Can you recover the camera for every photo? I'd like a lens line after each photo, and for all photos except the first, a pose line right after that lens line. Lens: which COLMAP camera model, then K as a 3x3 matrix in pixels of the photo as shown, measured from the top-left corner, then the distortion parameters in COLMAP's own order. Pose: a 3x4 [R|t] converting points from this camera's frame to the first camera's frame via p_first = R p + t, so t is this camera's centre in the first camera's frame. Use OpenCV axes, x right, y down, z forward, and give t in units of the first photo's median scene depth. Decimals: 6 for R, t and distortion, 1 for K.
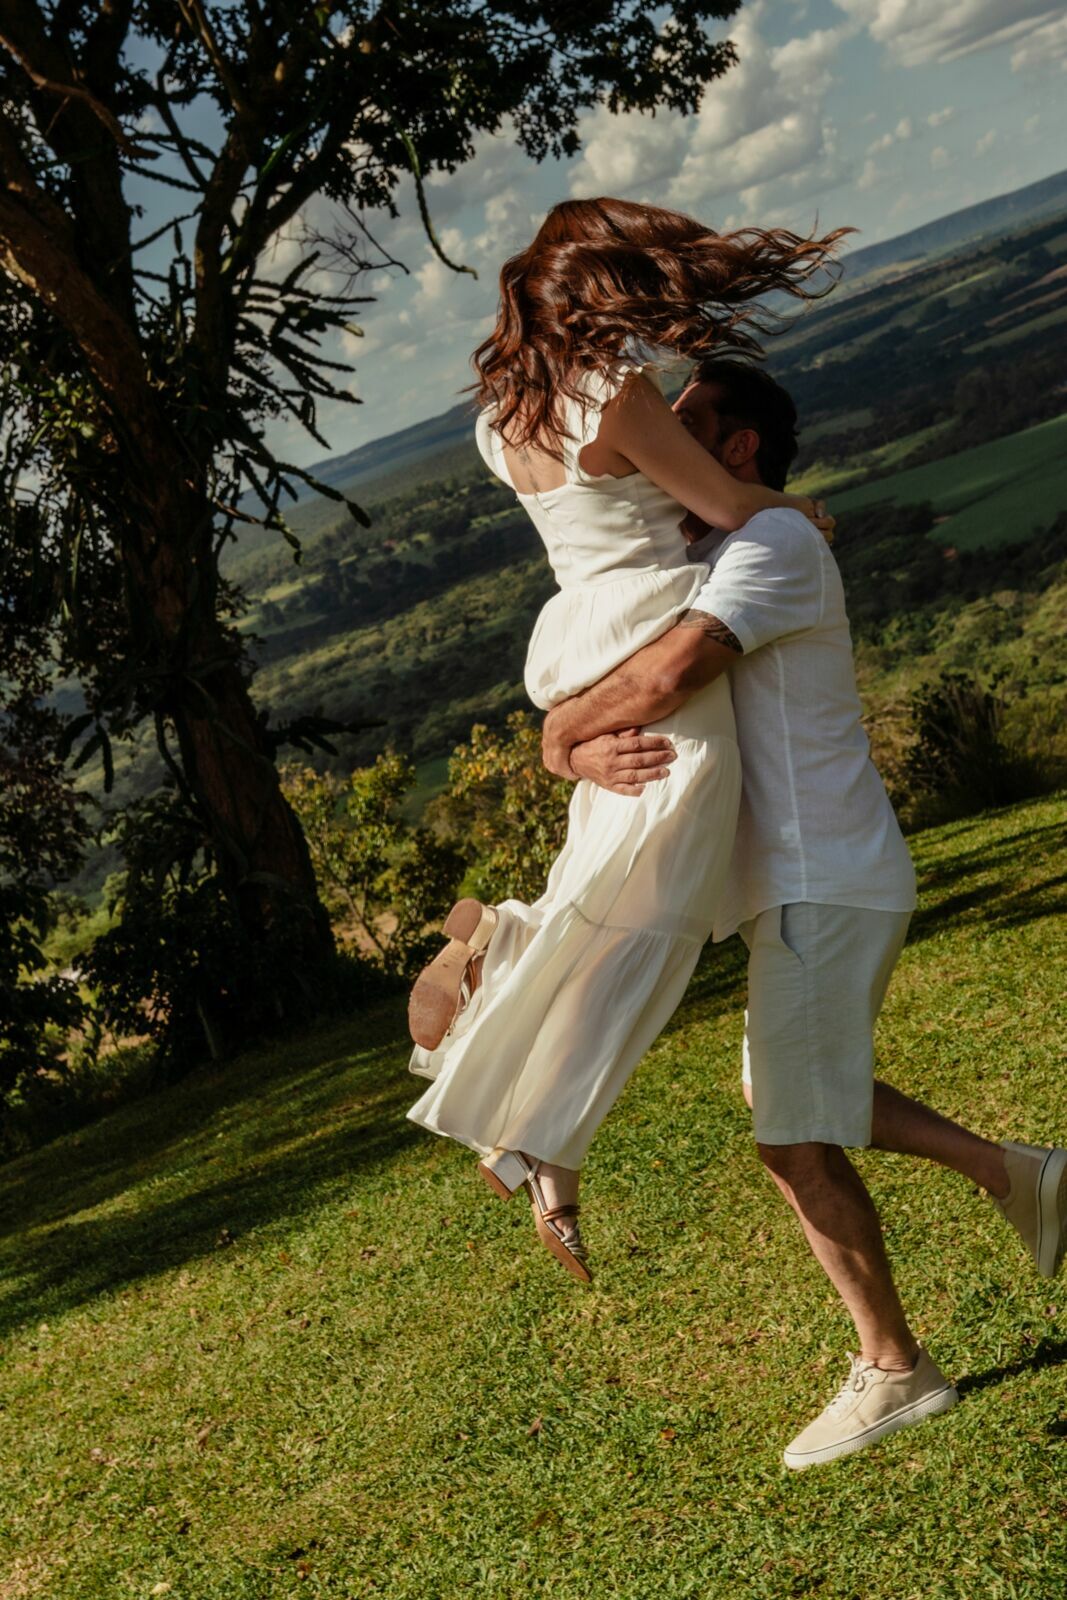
lens RADIAL K [[2400.5, 0, 530.0], [0, 2400.5, 788.1], [0, 0, 1]] dist [-0.005362, 0.000000]
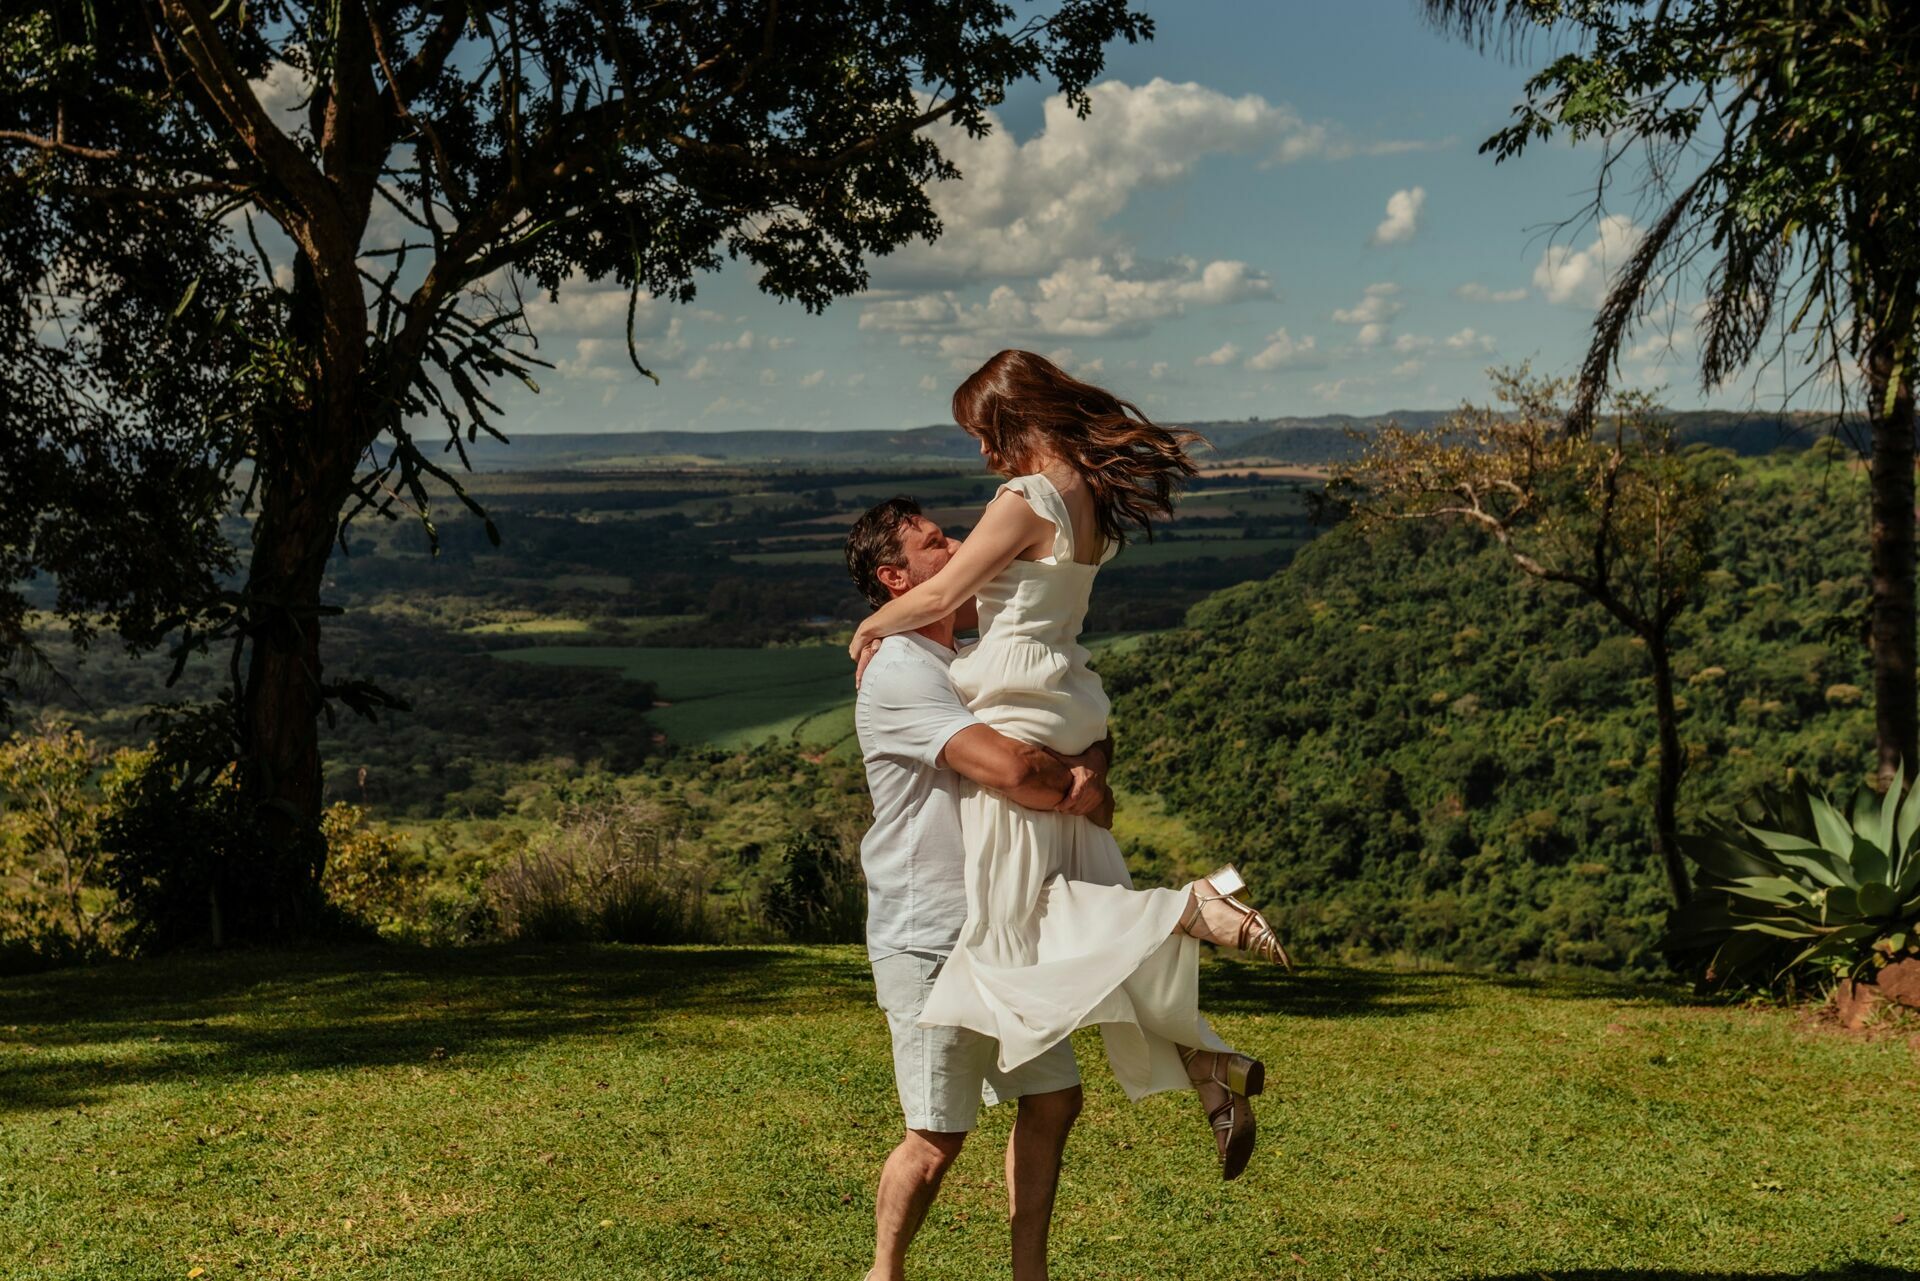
lens RADIAL K [[2389.2, 0, 795.1], [0, 2389.2, 475.1], [0, 0, 1]] dist [0.004770, 0.000000]
pose [[0.918810, 0.346714, 0.188622, -0.123918], [-0.305379, 0.927220, -0.216810, 0.050834], [-0.250065, 0.141606, 0.957818, -0.118672]]
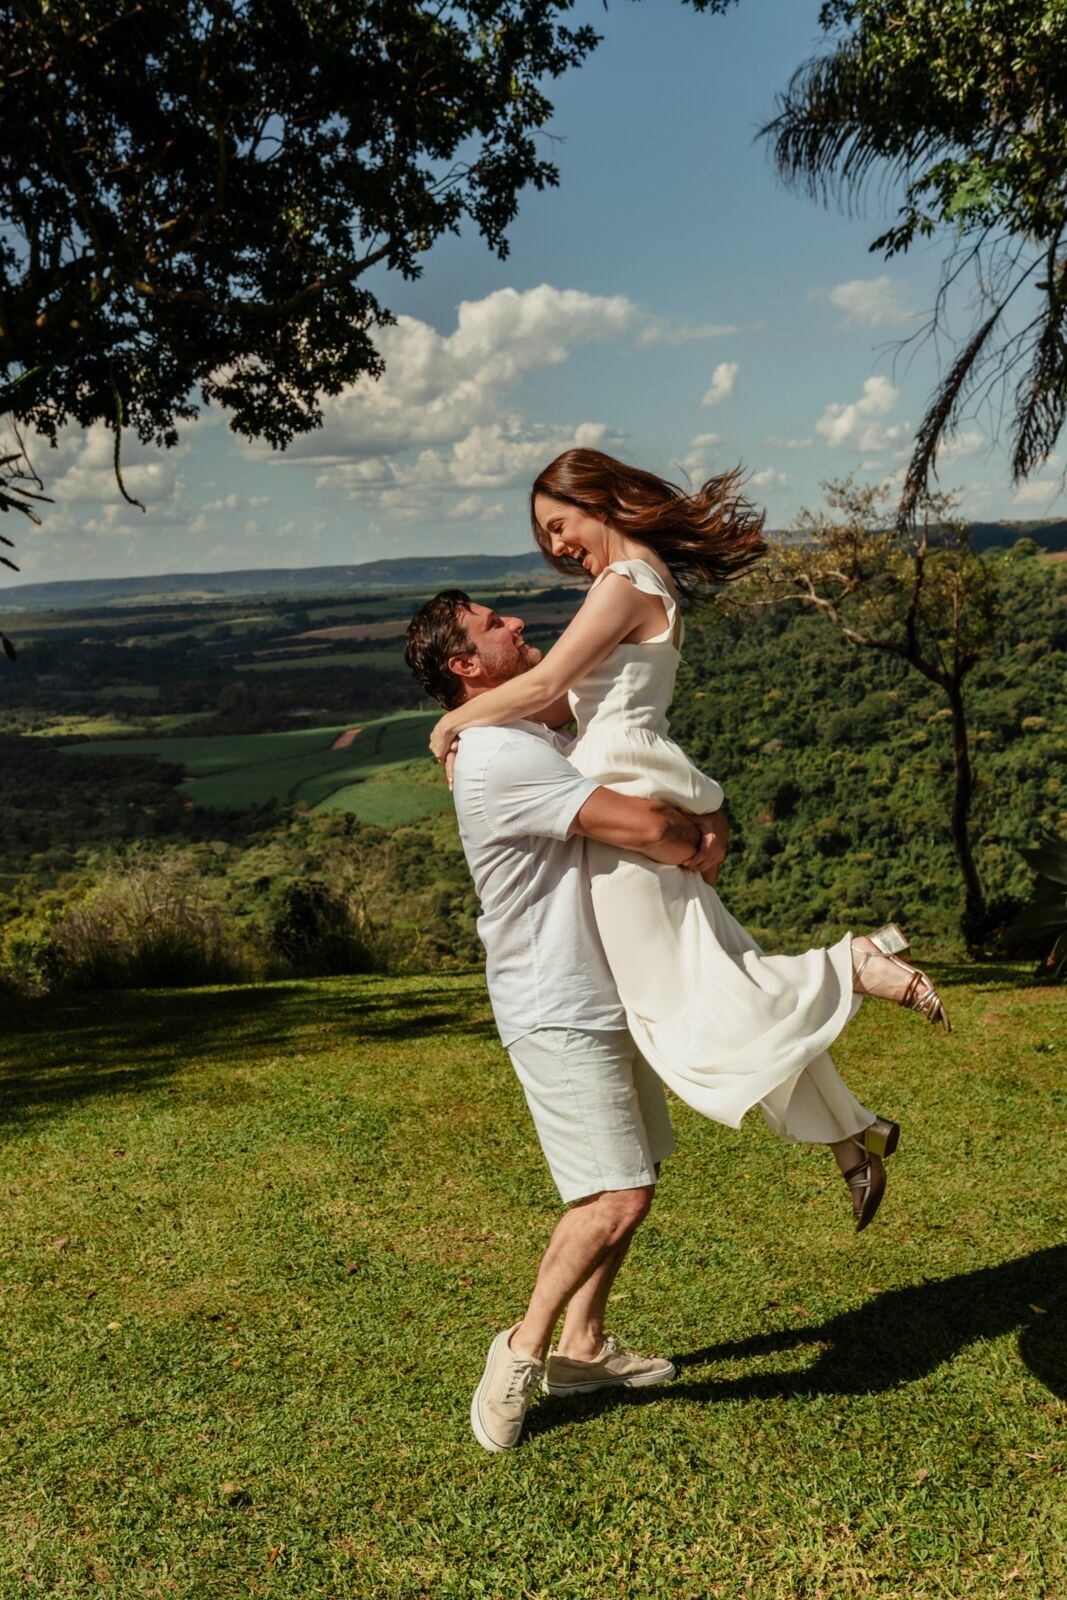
lens RADIAL K [[1760.0, 0, 471.1], [0, 1760.0, 868.3], [0, 0, 1]] dist [0.021379, 0.000000]
pose [[0.908373, 0.256631, 0.330149, -0.098281], [-0.236436, 0.966417, -0.100682, 0.032926], [-0.344900, 0.013398, 0.938544, -0.014236]]
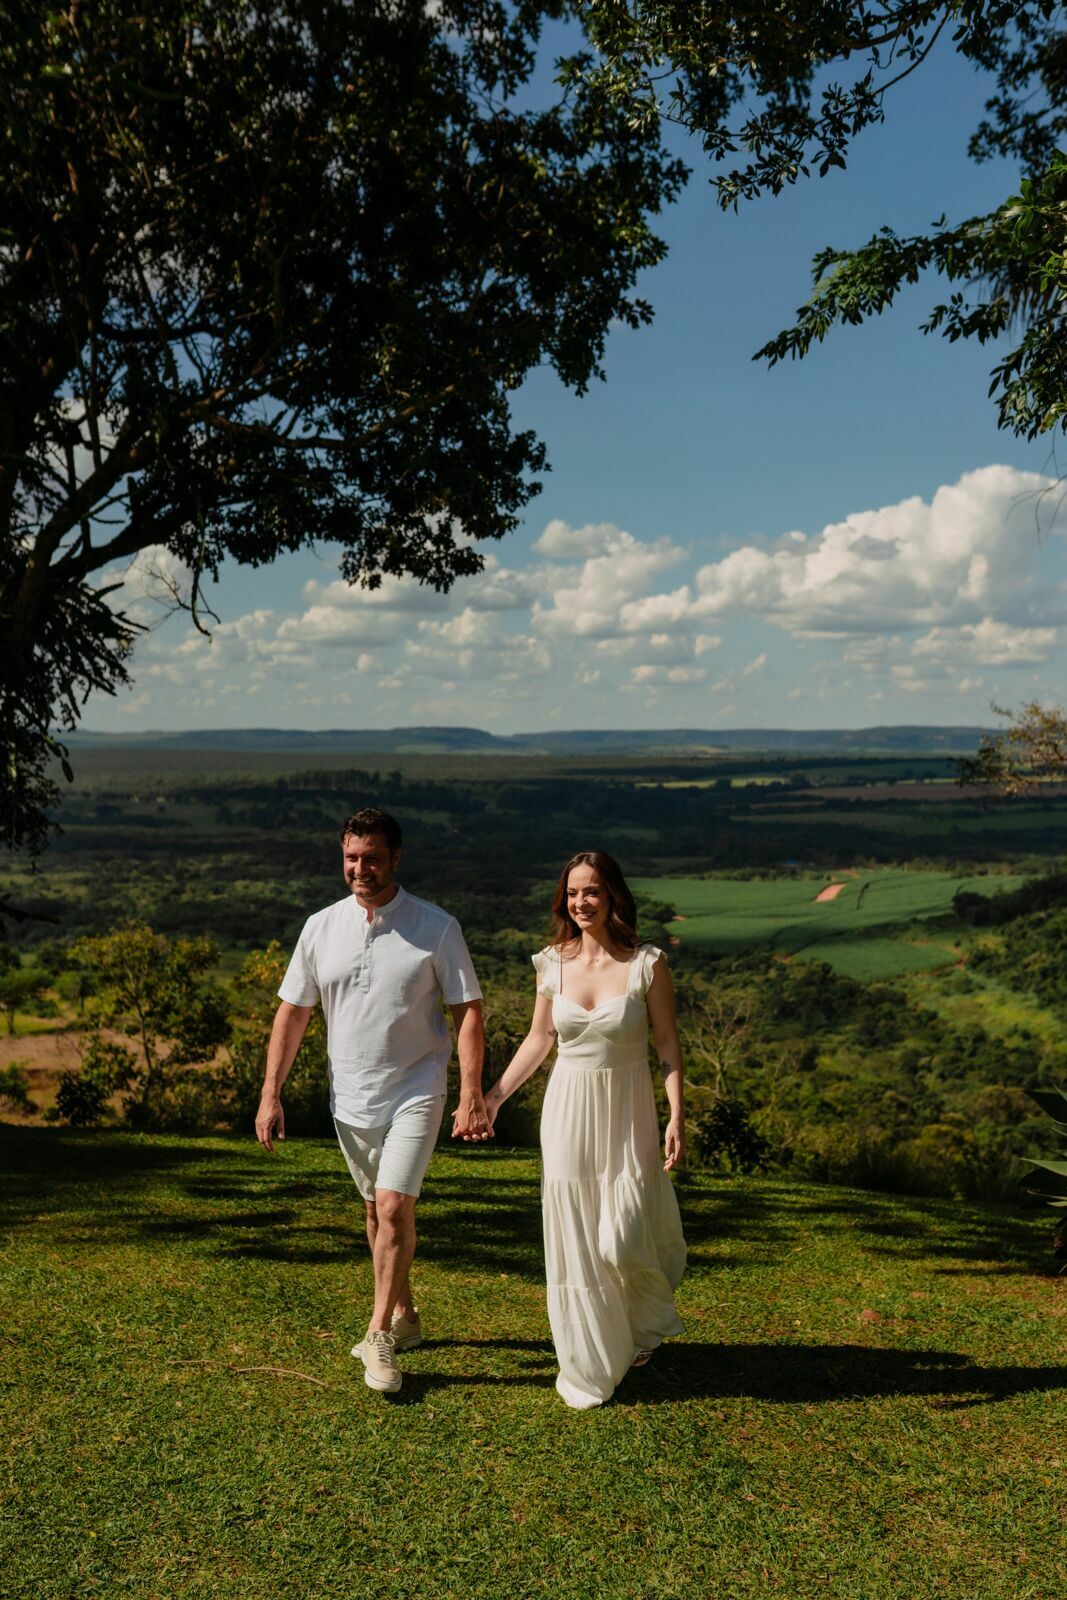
lens RADIAL K [[1657.2, 0, 525.6], [0, 1657.2, 788.7], [0, 0, 1]] dist [0.021168, 0.000000]
pose [[0.932247, 0.357683, 0.054574, 0.090027], [-0.346432, 0.925904, -0.150622, -0.039932], [-0.104405, 0.121511, 0.987084, 0.042803]]
